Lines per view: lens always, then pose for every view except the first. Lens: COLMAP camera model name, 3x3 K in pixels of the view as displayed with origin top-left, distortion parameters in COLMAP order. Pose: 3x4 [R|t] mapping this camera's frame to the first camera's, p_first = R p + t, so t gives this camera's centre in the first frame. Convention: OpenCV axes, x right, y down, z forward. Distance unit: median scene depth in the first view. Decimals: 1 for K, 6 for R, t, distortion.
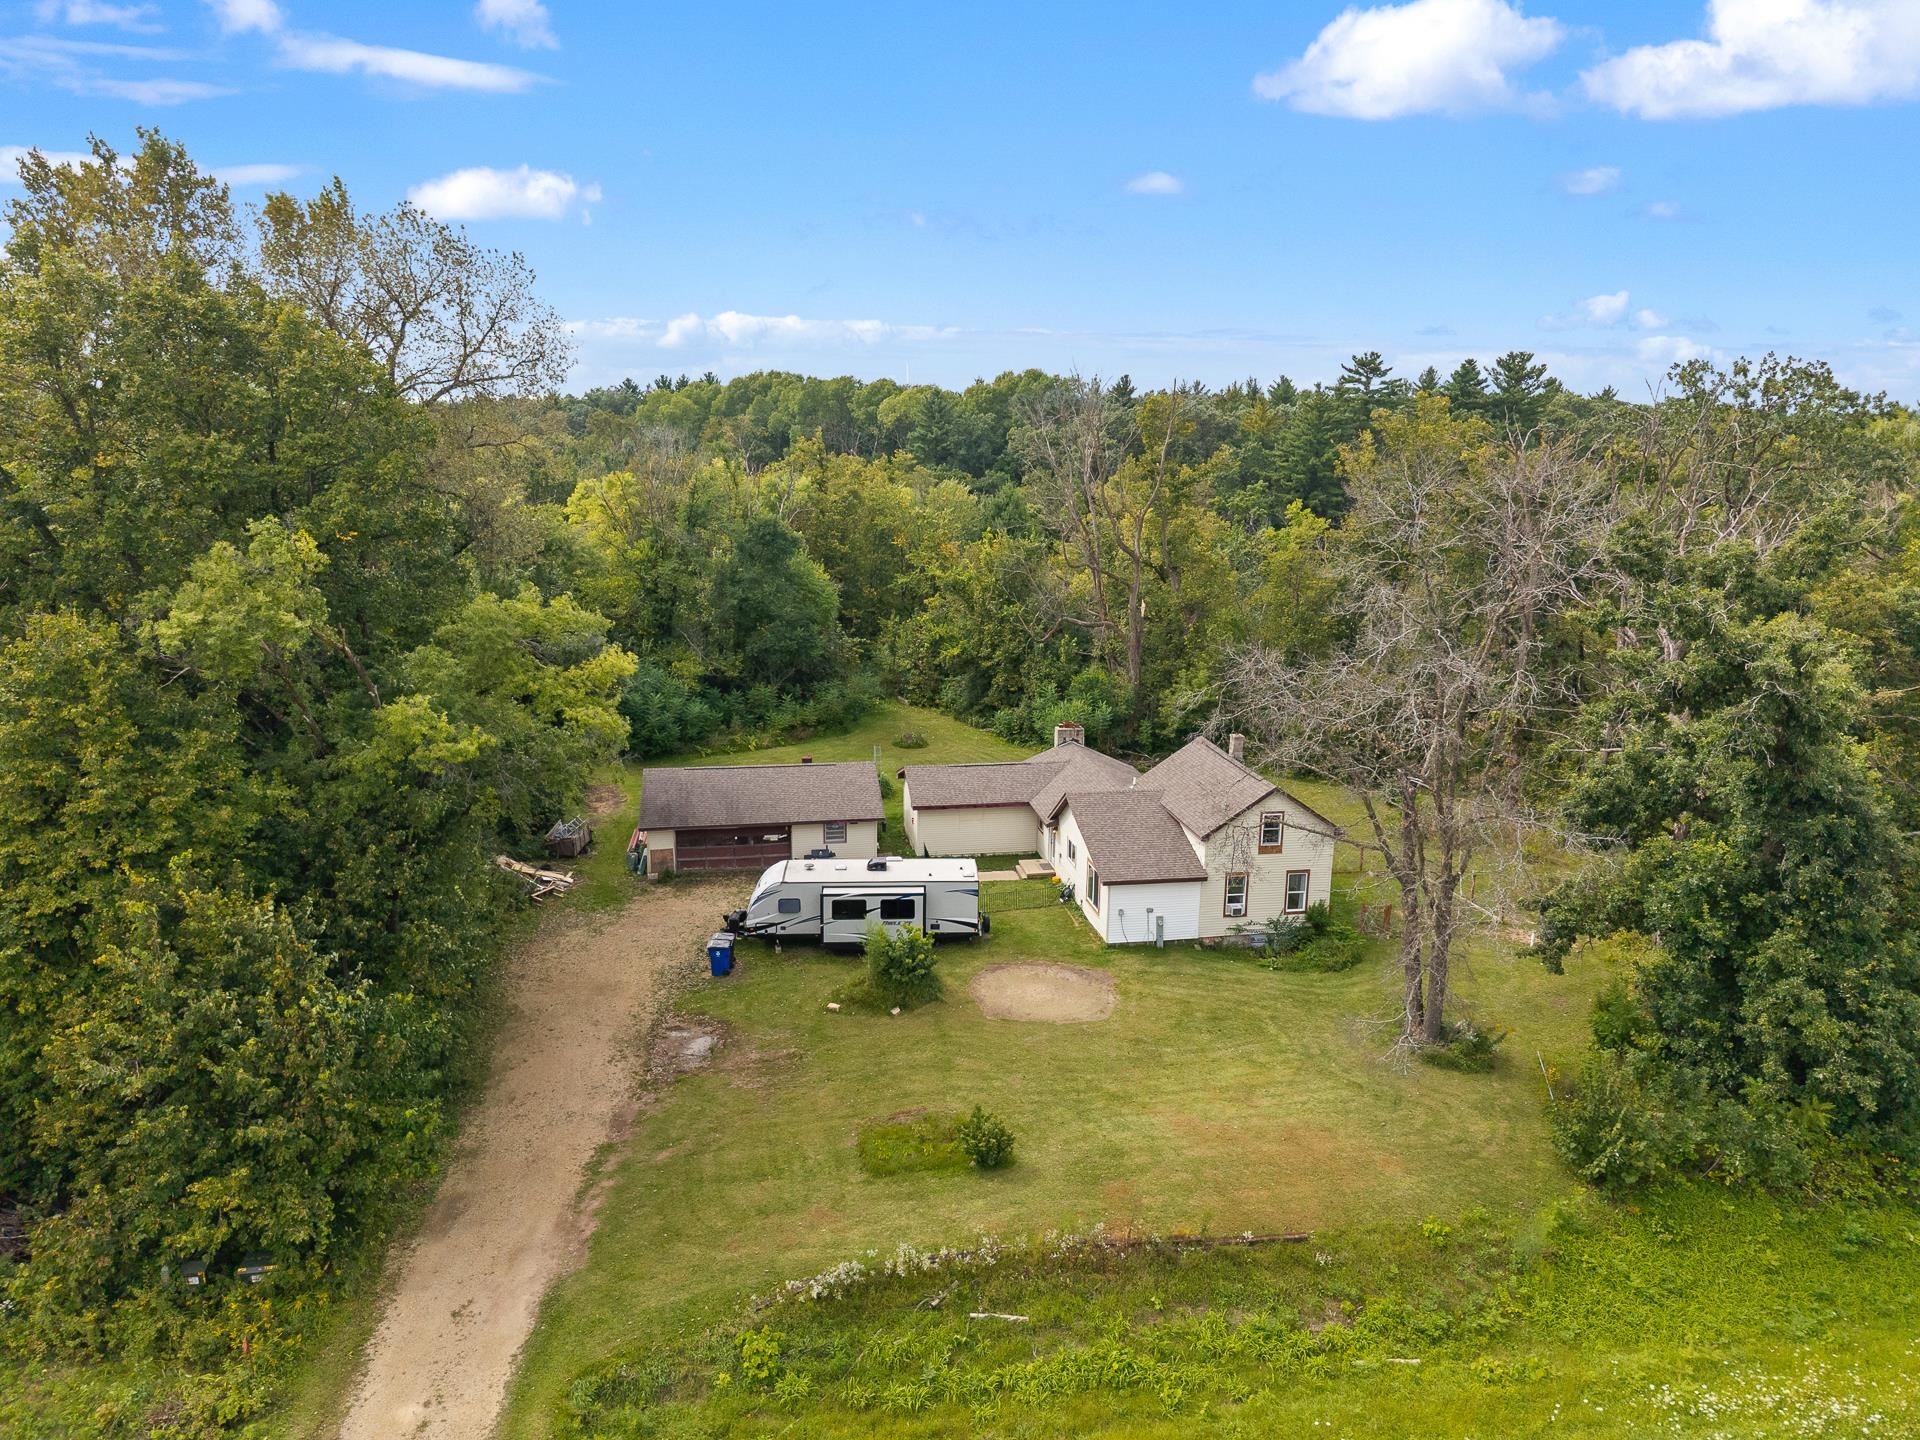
lens RADIAL K [[1313.0, 0, 963.5], [0, 1313.0, 720.9], [0, 0, 1]] dist [0.012789, -0.015550]
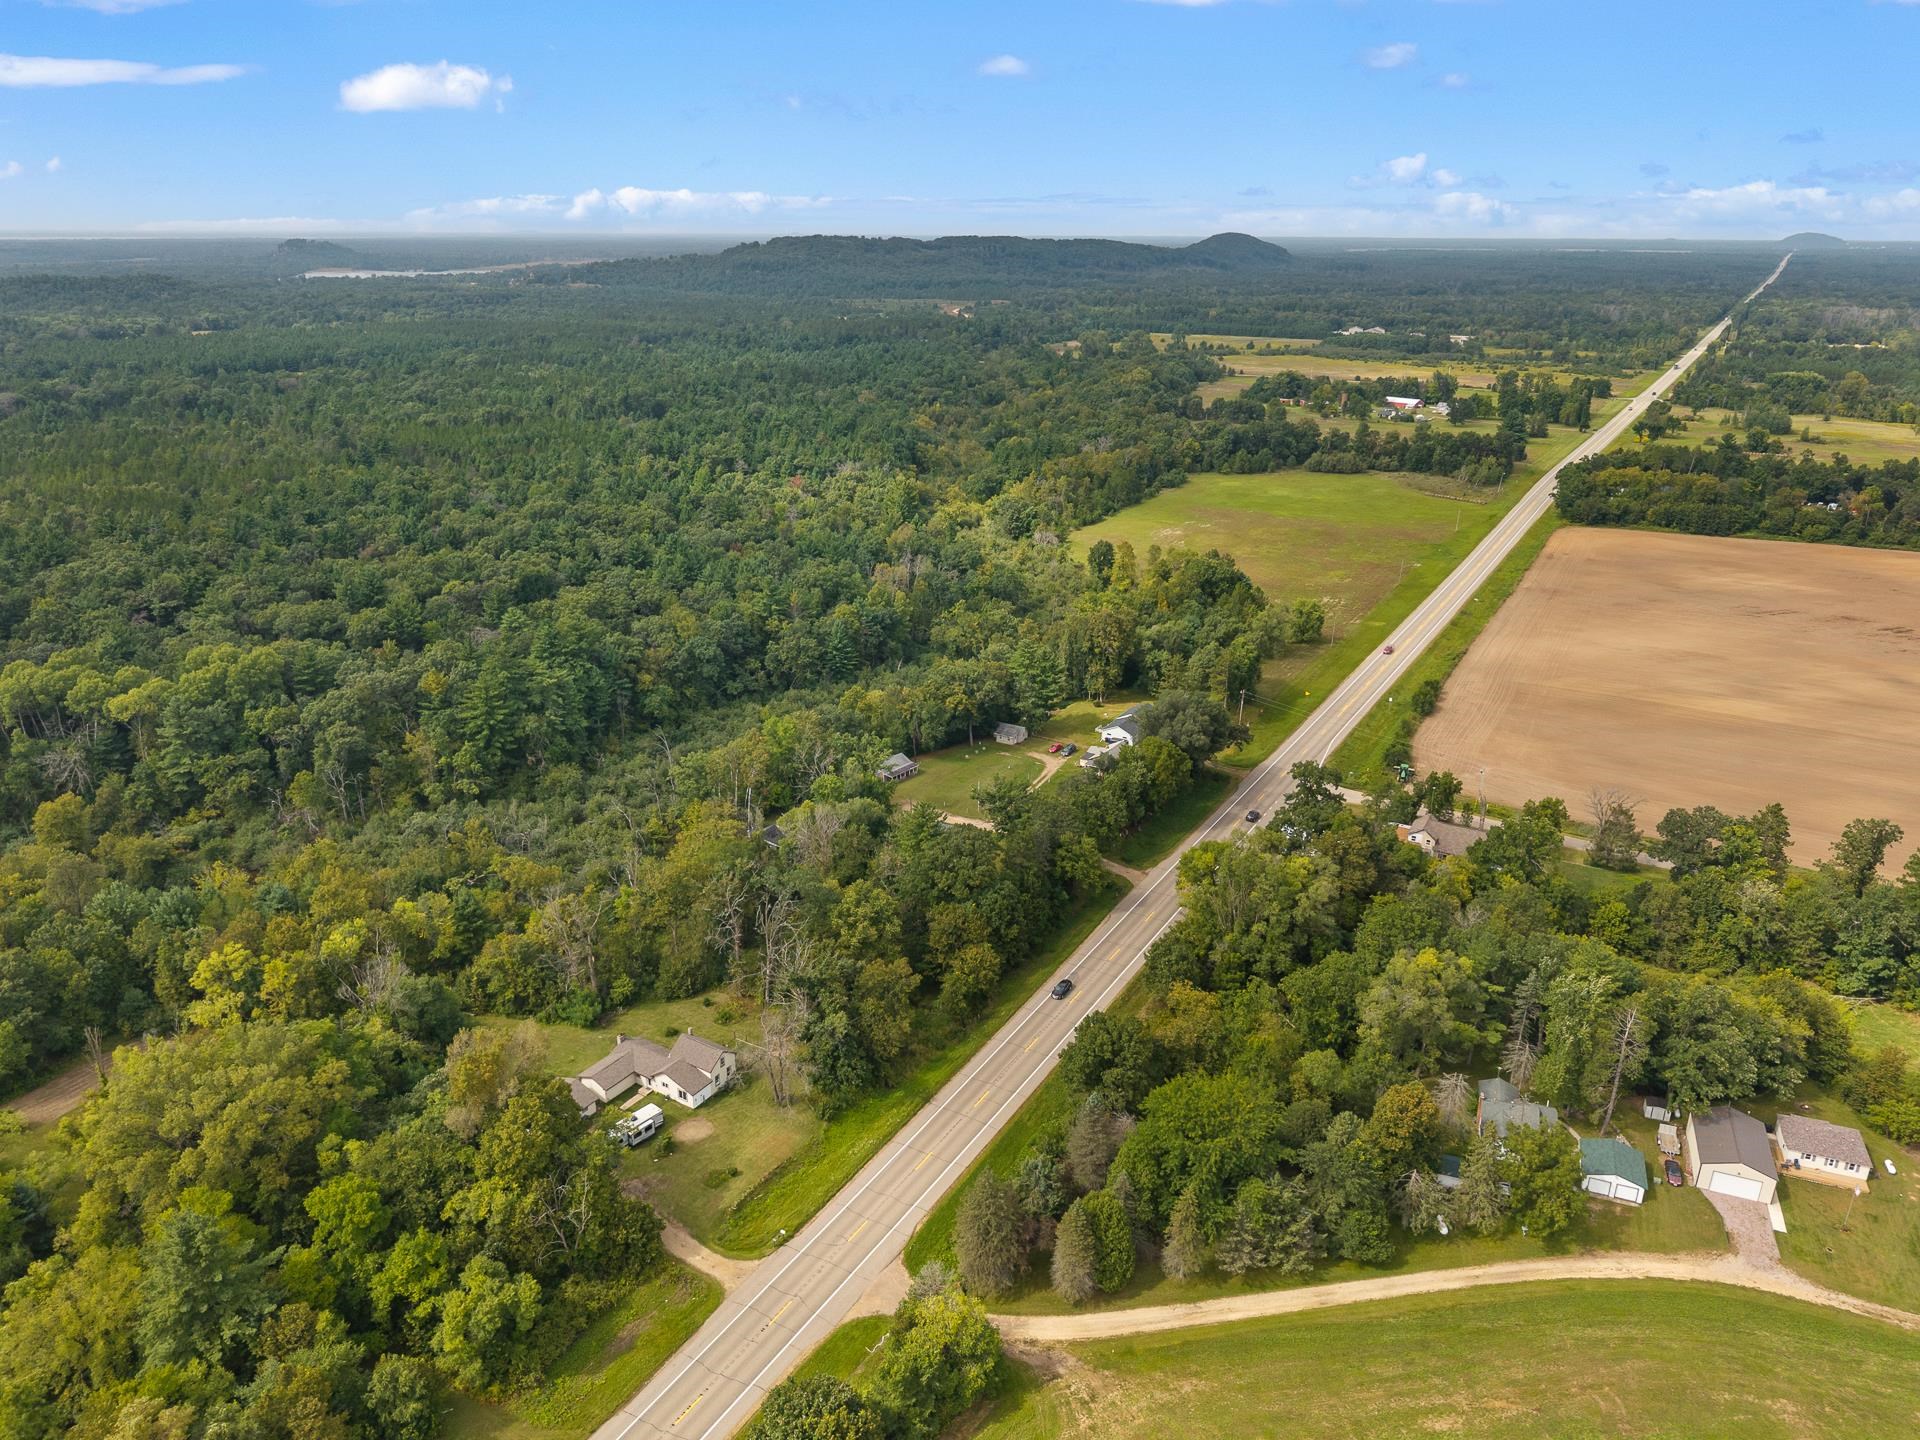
lens RADIAL K [[1313.0, 0, 955.7], [0, 1313.0, 712.4], [0, 0, 1]] dist [0.012789, -0.015550]
pose [[0.682876, -0.256014, 0.684205, -1.623949], [0.180482, 0.966673, 0.181576, -1.444987], [-0.707889, -0.000507, 0.706324, -2.131296]]
